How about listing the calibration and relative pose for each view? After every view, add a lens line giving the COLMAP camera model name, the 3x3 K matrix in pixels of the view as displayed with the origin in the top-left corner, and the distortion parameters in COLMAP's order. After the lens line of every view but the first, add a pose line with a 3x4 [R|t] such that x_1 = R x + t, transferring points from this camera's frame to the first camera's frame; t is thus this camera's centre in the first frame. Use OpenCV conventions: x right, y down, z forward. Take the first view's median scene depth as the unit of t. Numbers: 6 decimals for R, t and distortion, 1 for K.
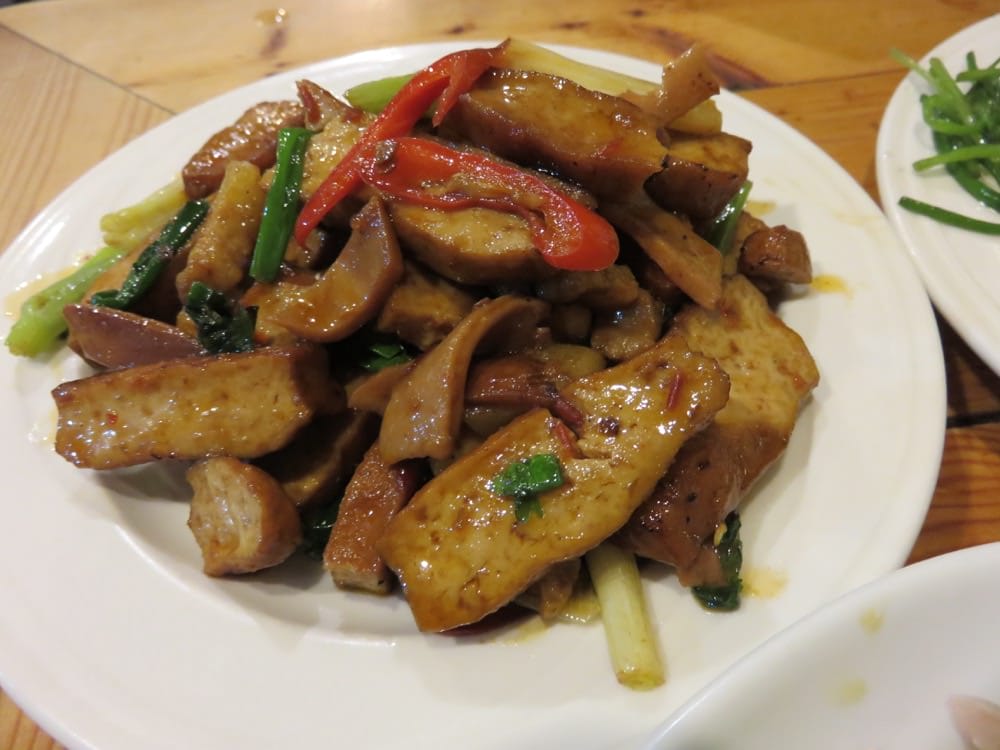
lens RADIAL K [[783.3, 0, 501.9], [0, 783.3, 373.5], [0, 0, 1]] dist [0.006201, -0.015844]
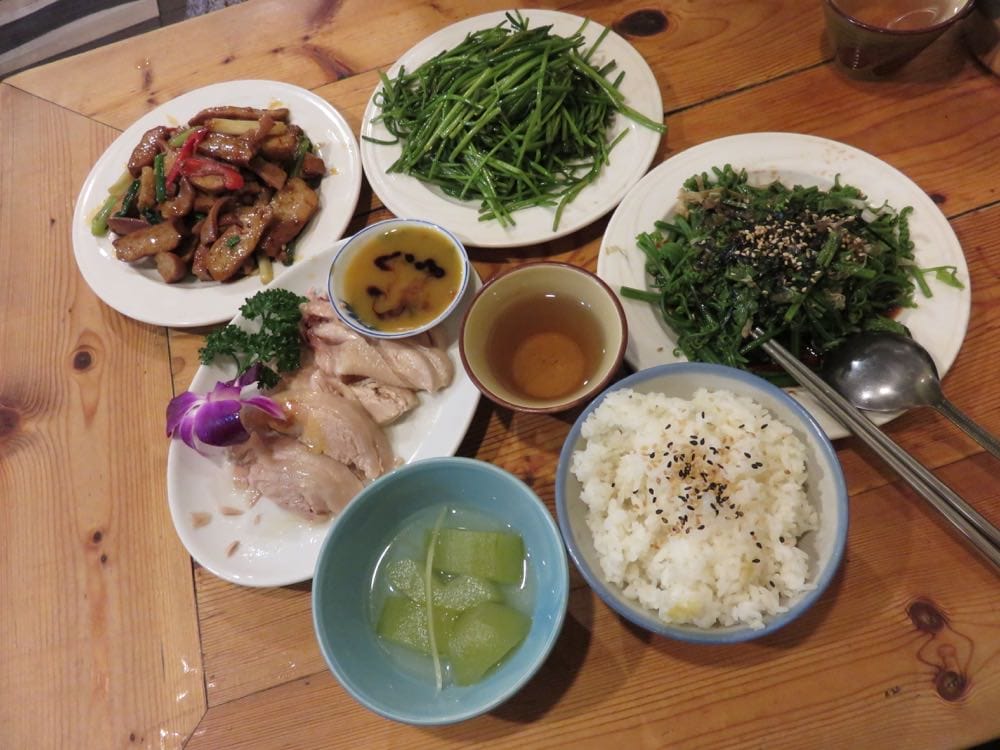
lens RADIAL K [[783.3, 0, 499.5], [0, 783.3, 378.1], [0, 0, 1]] dist [0.006201, -0.015844]
pose [[0.985360, -0.170446, -0.003630, 1.133841], [0.167005, 0.960752, 0.221505, 0.122789], [-0.034267, -0.218868, 0.975153, -2.815279]]
